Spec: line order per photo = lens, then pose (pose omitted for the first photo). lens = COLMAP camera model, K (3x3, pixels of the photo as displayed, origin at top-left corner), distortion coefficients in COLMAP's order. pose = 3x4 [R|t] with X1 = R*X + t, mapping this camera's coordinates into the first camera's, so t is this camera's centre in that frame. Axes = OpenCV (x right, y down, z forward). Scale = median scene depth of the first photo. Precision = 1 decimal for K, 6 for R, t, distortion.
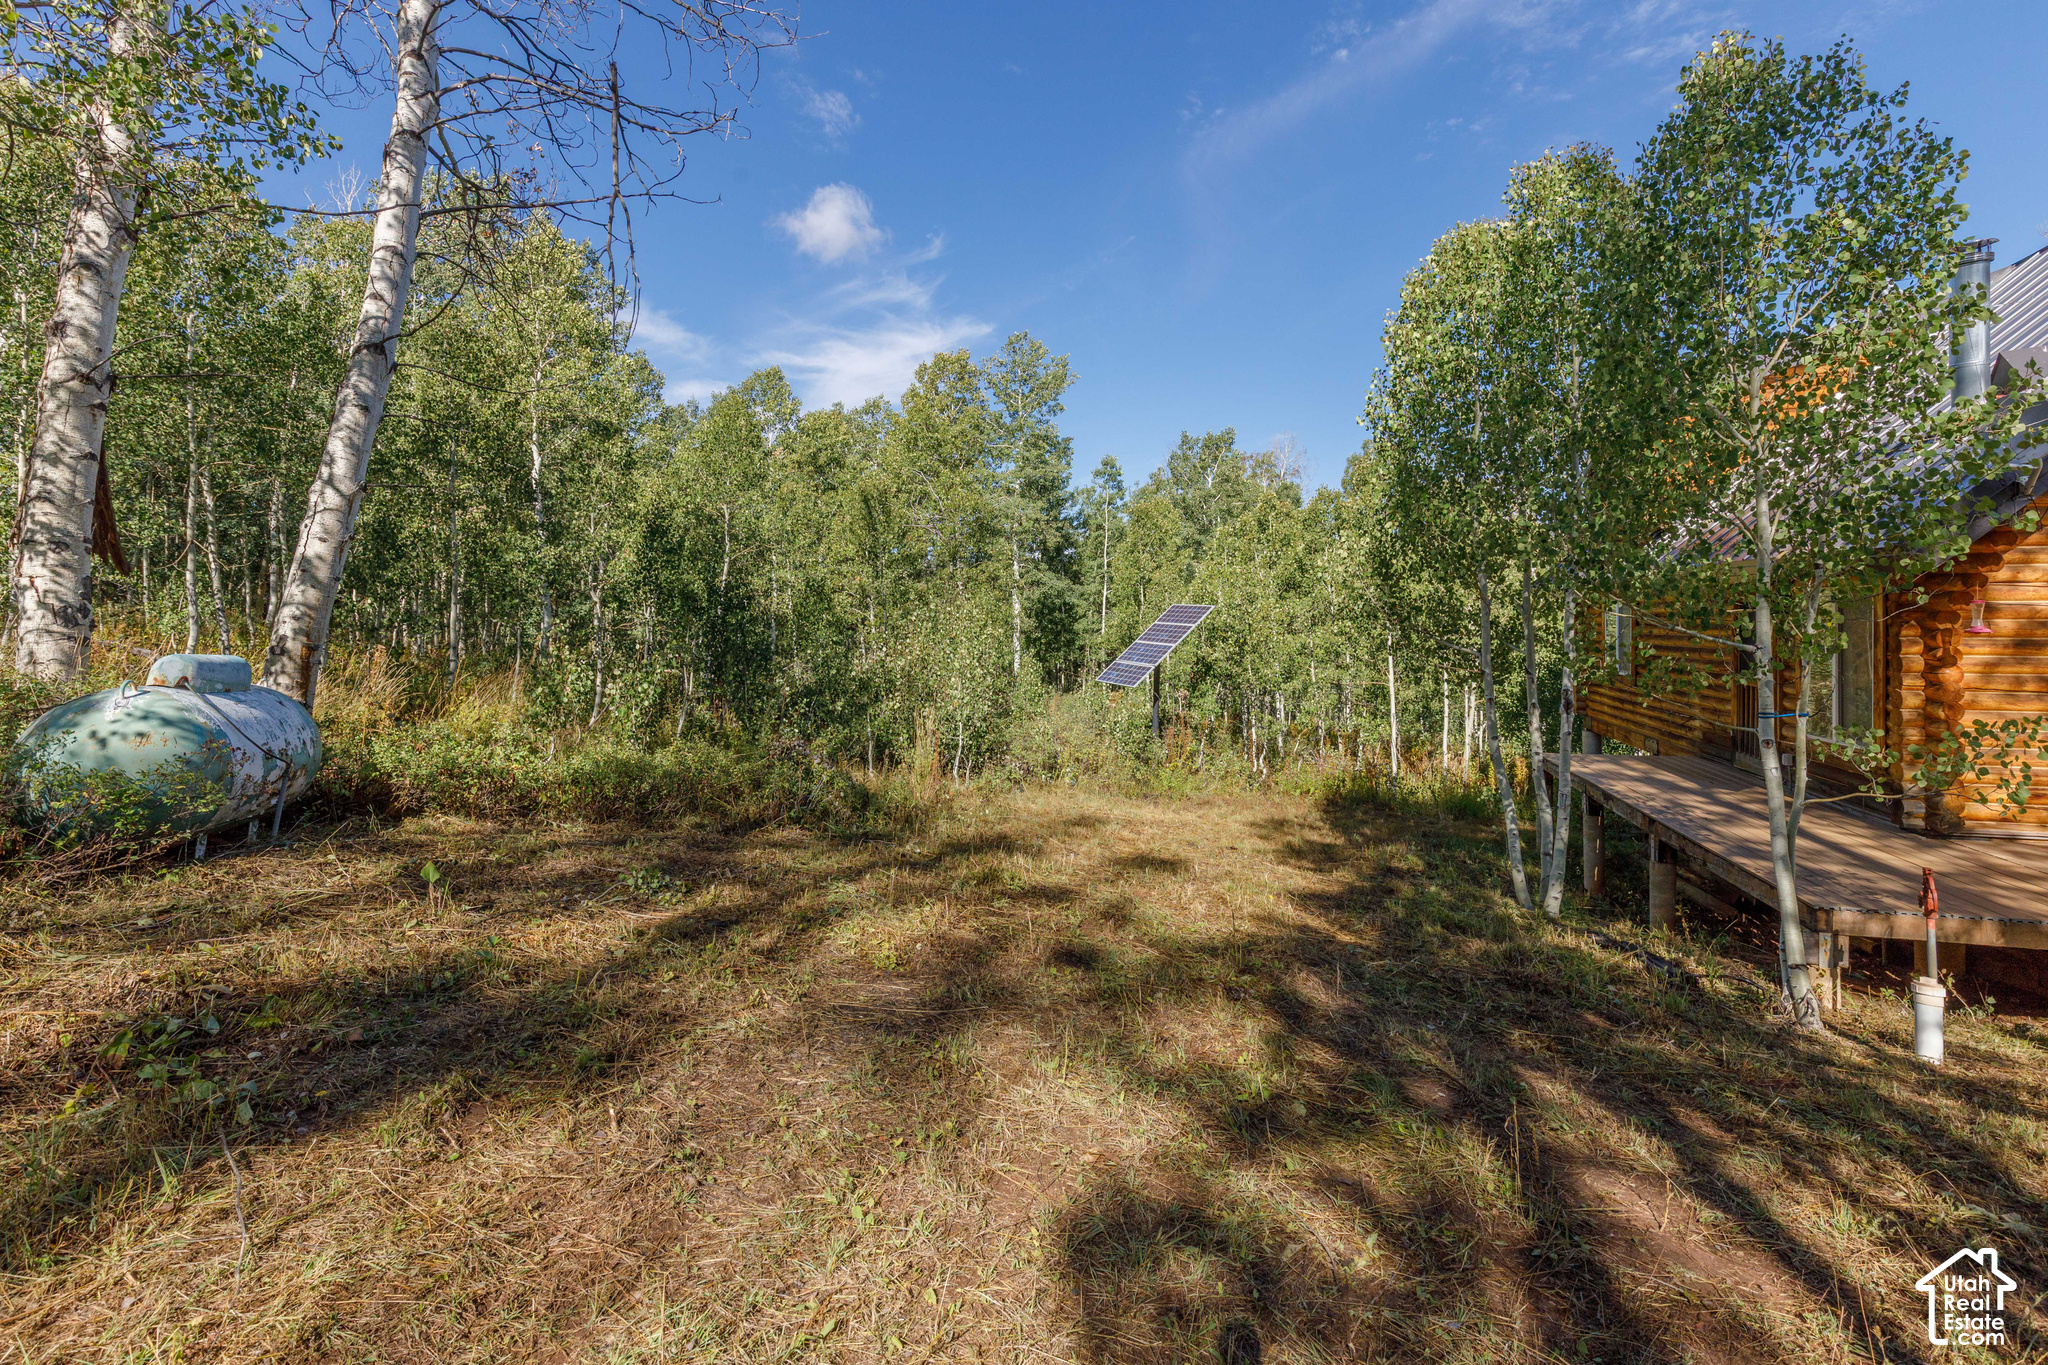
lens RADIAL K [[932.5, 0, 1031.2], [0, 932.5, 622.5], [0, 0, 1]] dist [0.008942, 0.000078]
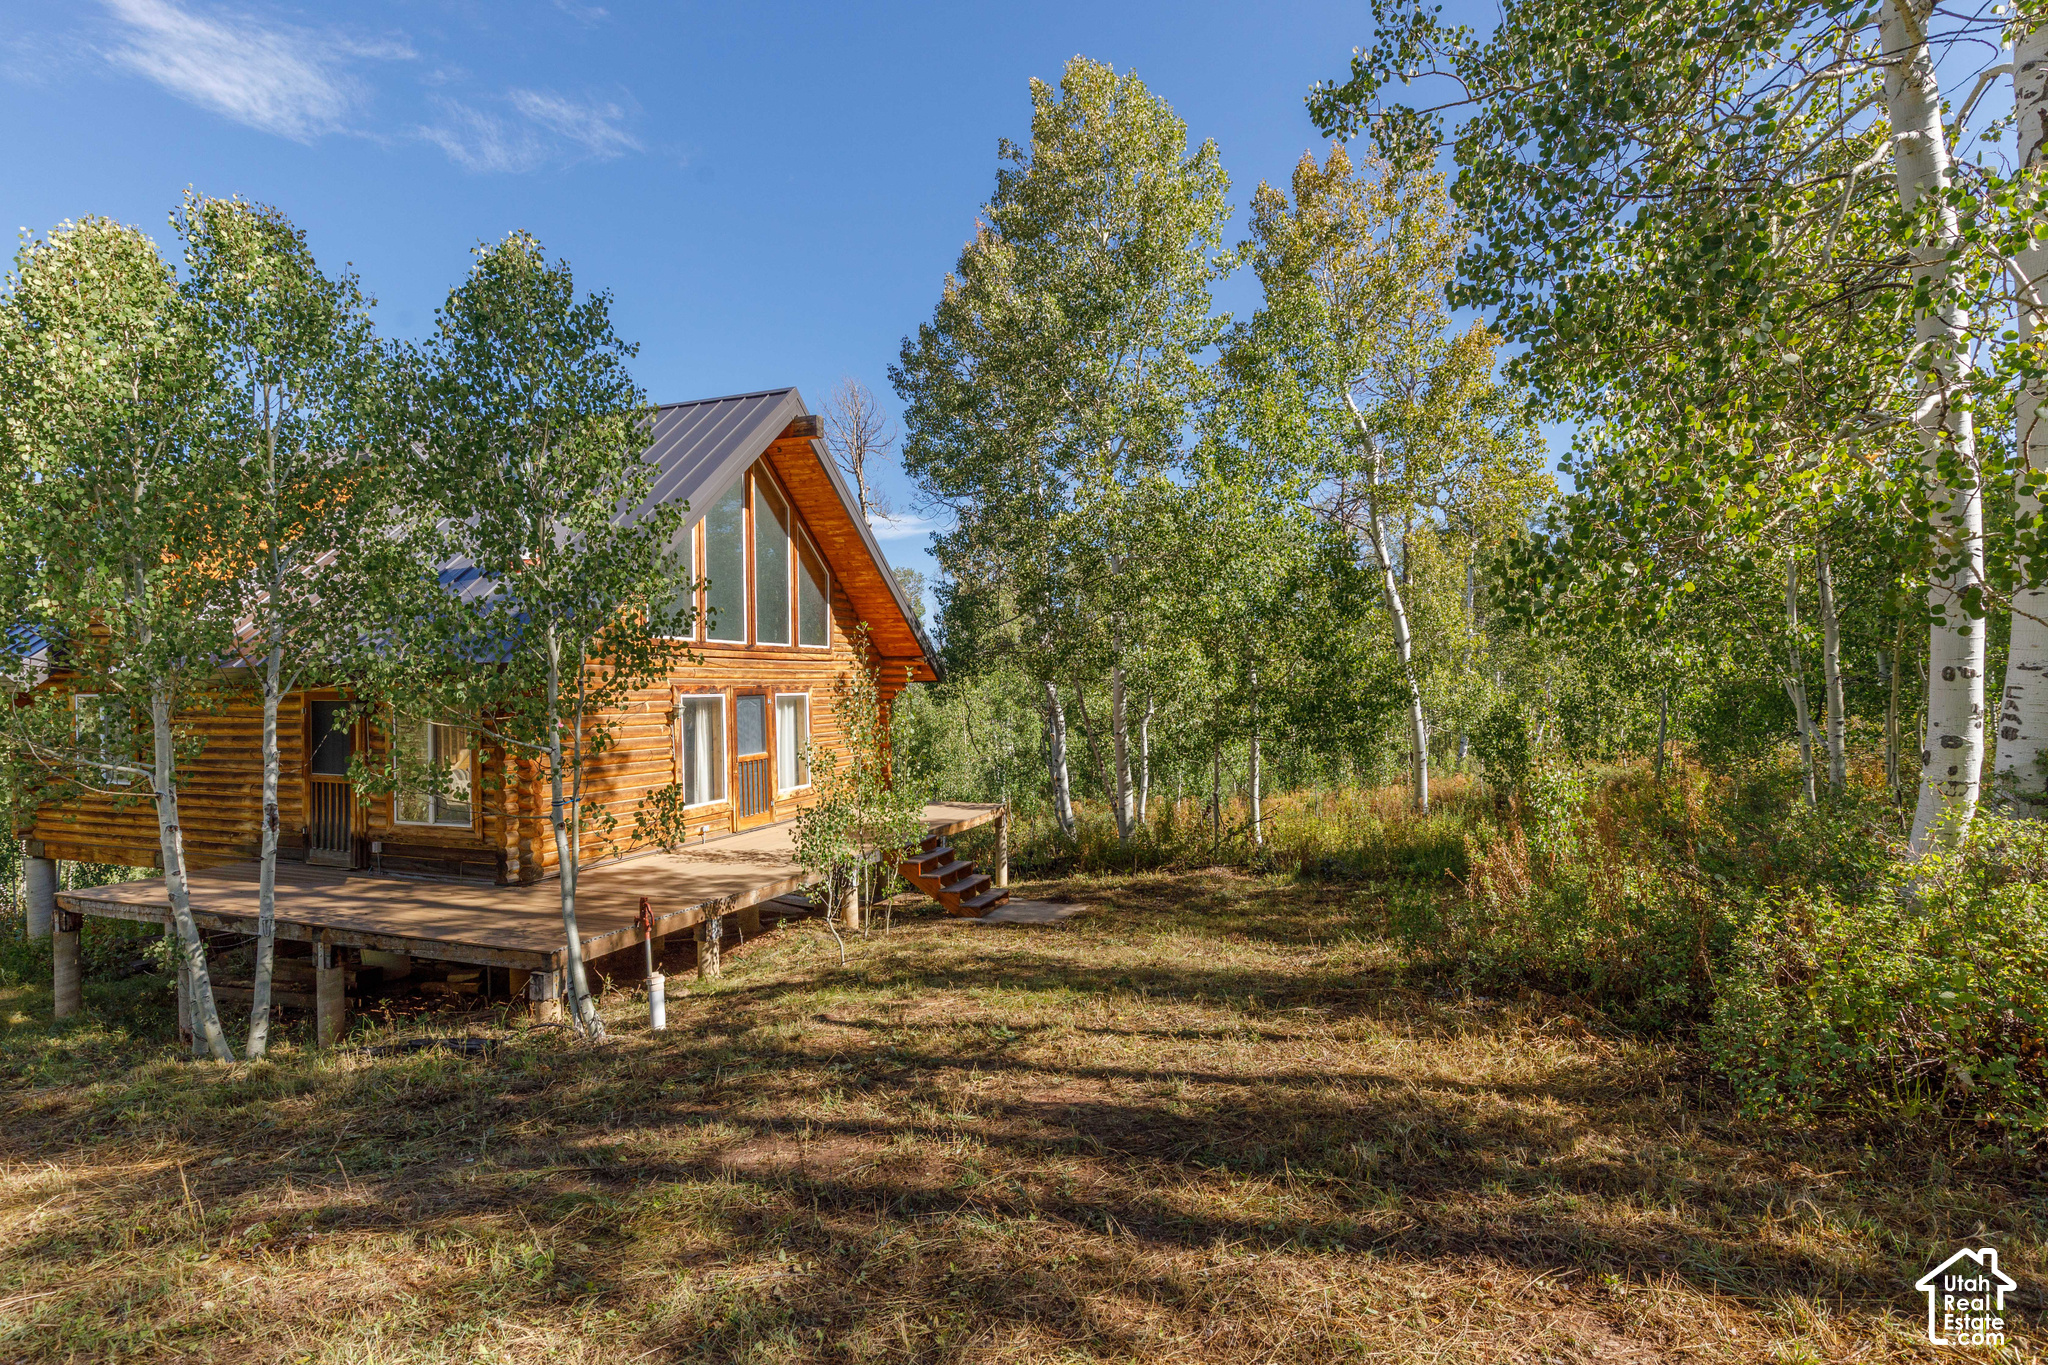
lens RADIAL K [[958.8, 0, 1024.0], [0, 958.8, 682.5], [0, 0, 1]] dist [0.000933, 0.000014]
pose [[0.095493, 0.014686, 0.995322, -0.425756], [0.010867, 0.999816, -0.015795, -0.034585], [-0.995371, 0.012325, 0.095315, 0.266121]]
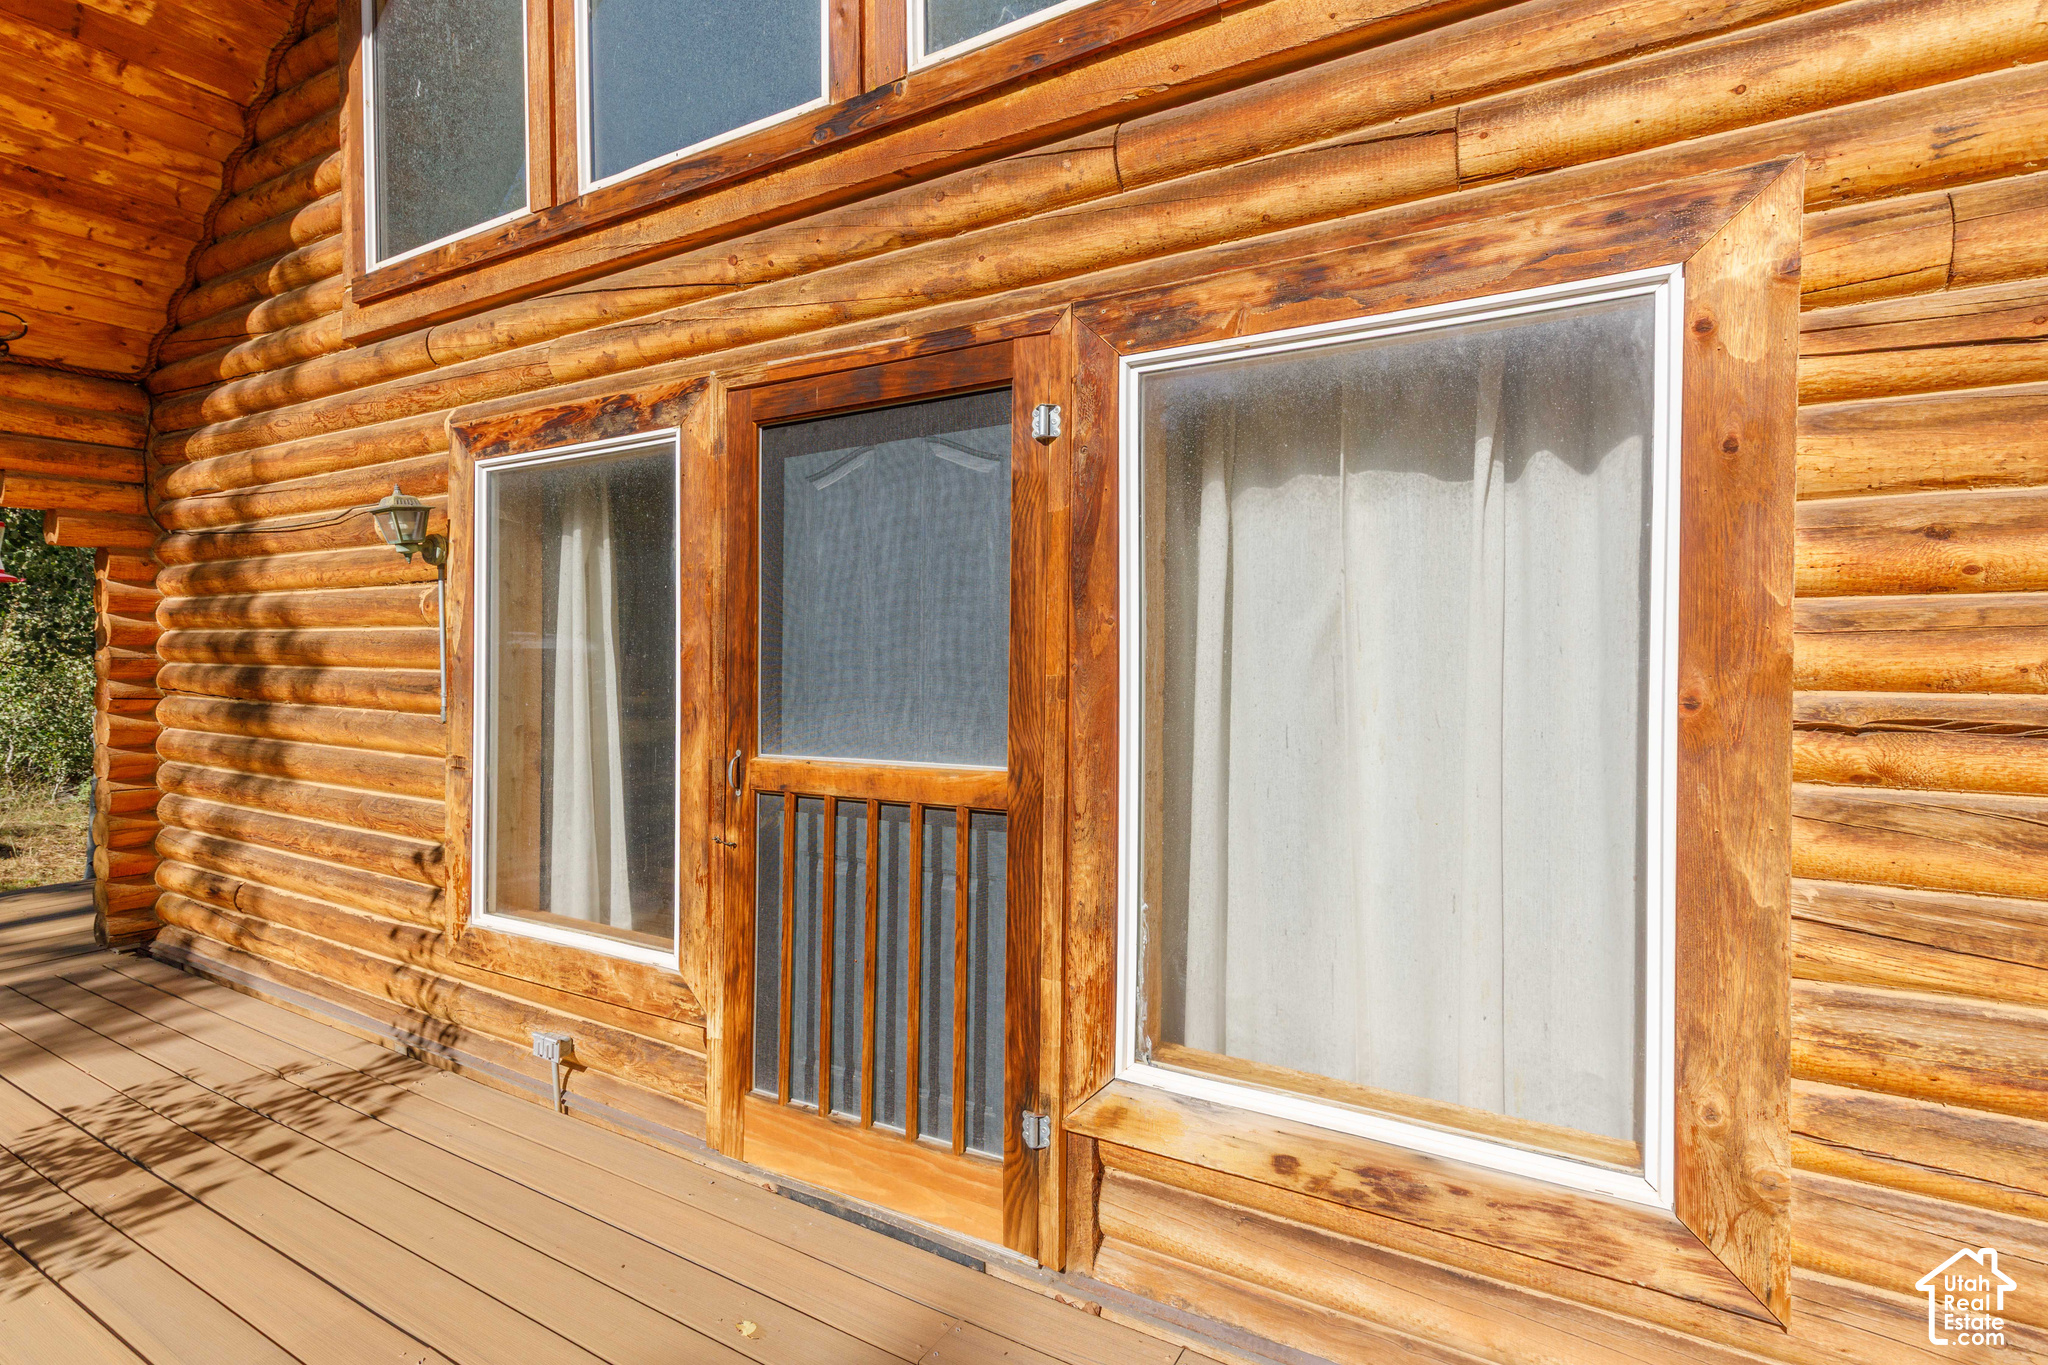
lens RADIAL K [[857.0, 0, 953.8], [0, 857.0, 696.9], [0, 0, 1]] dist [0.012904, 0.000605]
pose [[0.970994, 0.027896, -0.237470, 2.258135], [-0.023620, 0.999504, 0.020832, 0.074009], [0.237934, -0.014619, 0.971171, 0.889992]]
